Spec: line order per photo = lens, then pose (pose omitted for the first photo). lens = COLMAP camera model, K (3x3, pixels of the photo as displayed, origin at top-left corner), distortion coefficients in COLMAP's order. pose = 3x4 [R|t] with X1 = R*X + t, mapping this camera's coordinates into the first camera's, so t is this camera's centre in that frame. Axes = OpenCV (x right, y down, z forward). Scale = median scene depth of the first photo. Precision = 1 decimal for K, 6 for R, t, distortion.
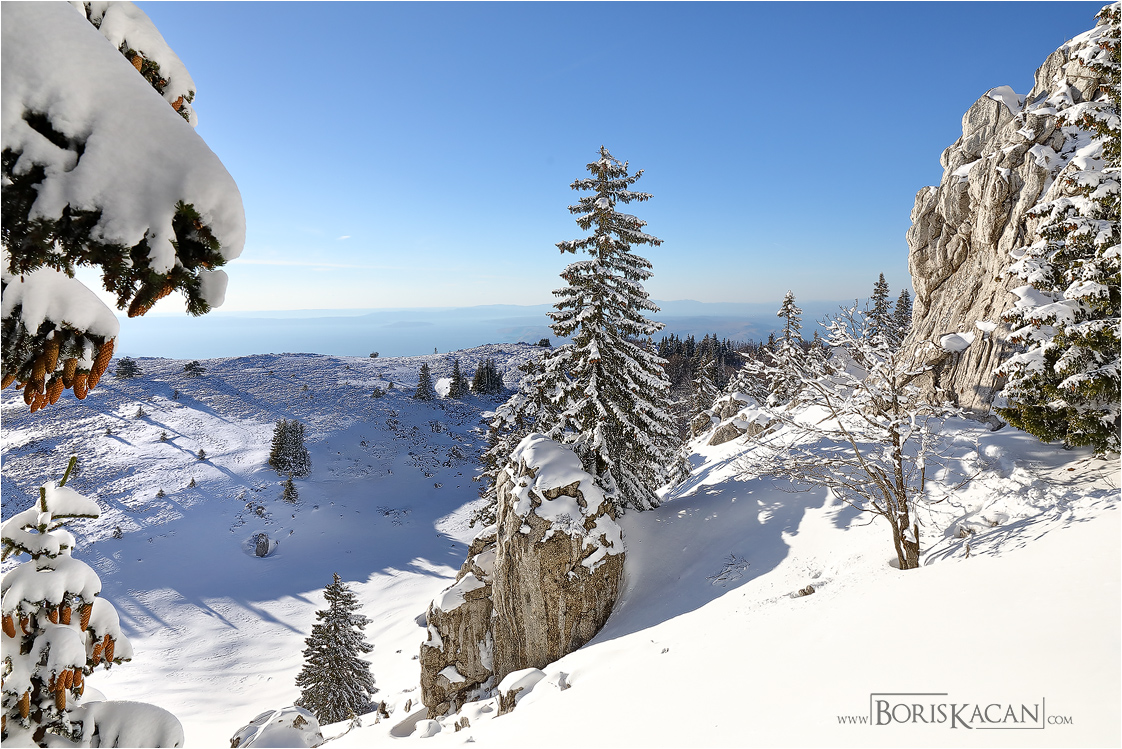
lens RADIAL K [[773.9, 0, 557.2], [0, 773.9, 377.4], [0, 0, 1]] dist [-0.004080, -0.000316]
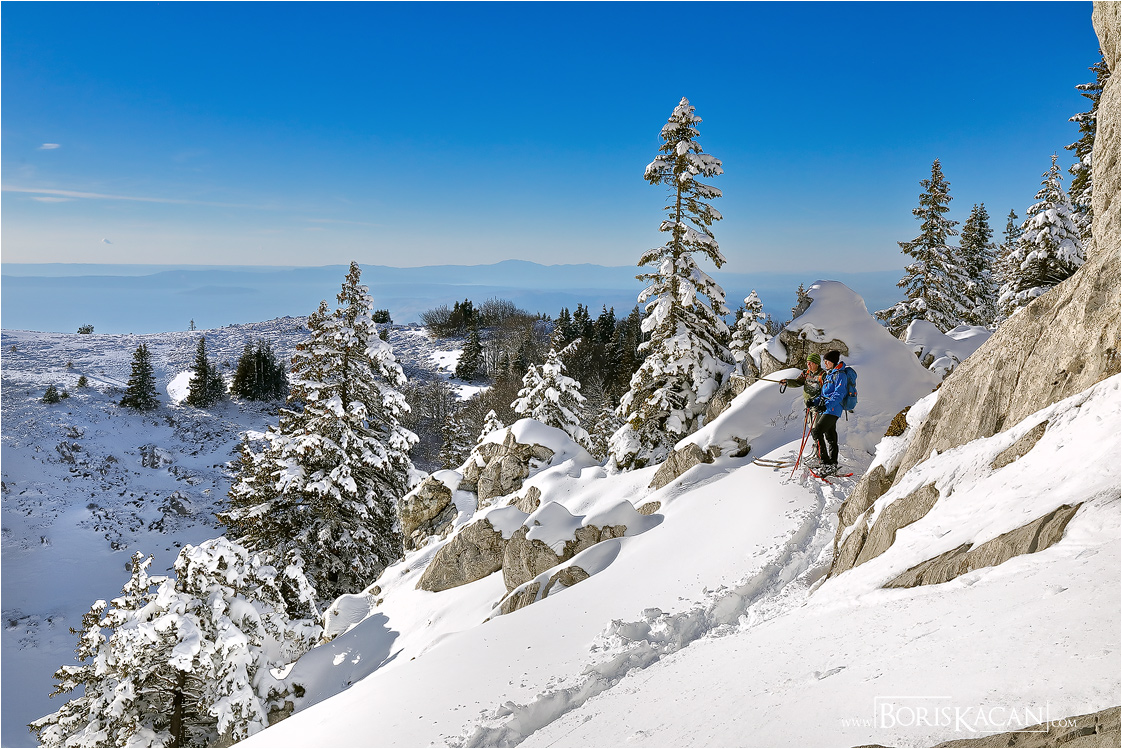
lens RADIAL K [[1102.9, 0, 565.1], [0, 1102.9, 377.2], [0, 0, 1]] dist [0.013341, 0.000000]
pose [[0.995225, 0.019969, 0.095539, 0.068367], [-0.019960, 0.999800, -0.001051, 0.000660], [-0.095541, -0.000861, 0.995425, 0.180286]]
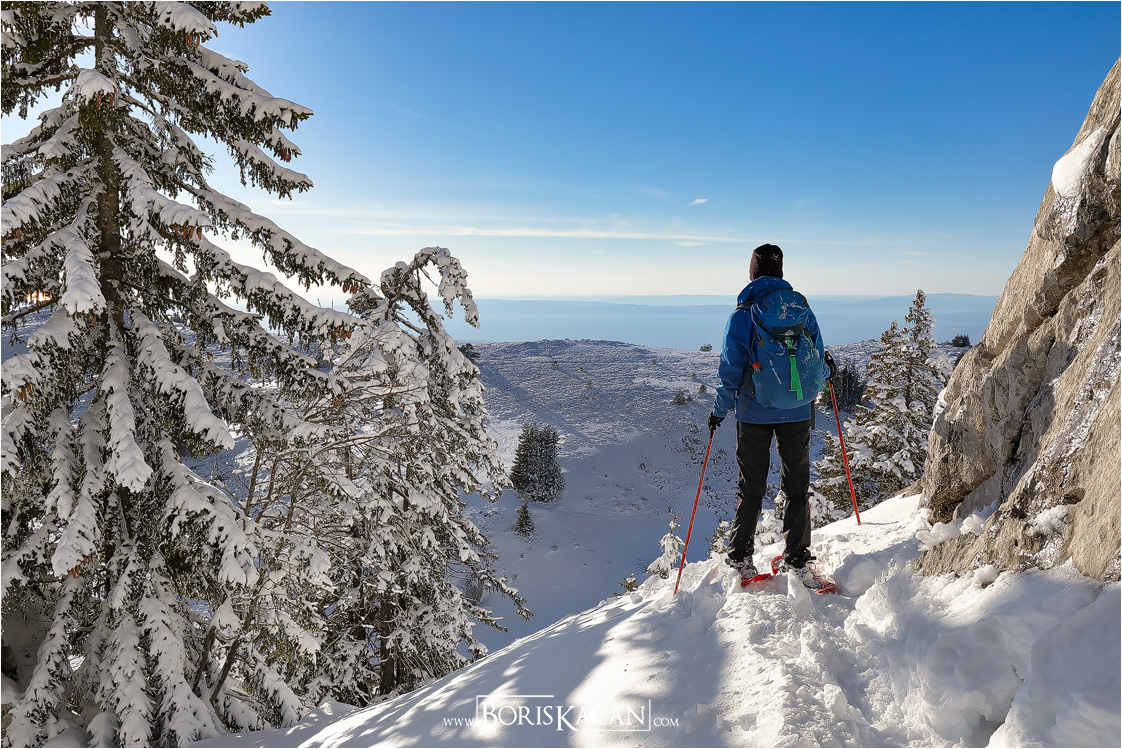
lens RADIAL K [[1000.5, 0, 563.8], [0, 1000.5, 381.0], [0, 0, 1]] dist [0.014995, 0.005687]
pose [[0.898713, 0.059190, -0.434525, 0.077817], [-0.062484, 0.998023, 0.006716, 0.005217], [0.434063, 0.021115, 0.900635, 0.136444]]
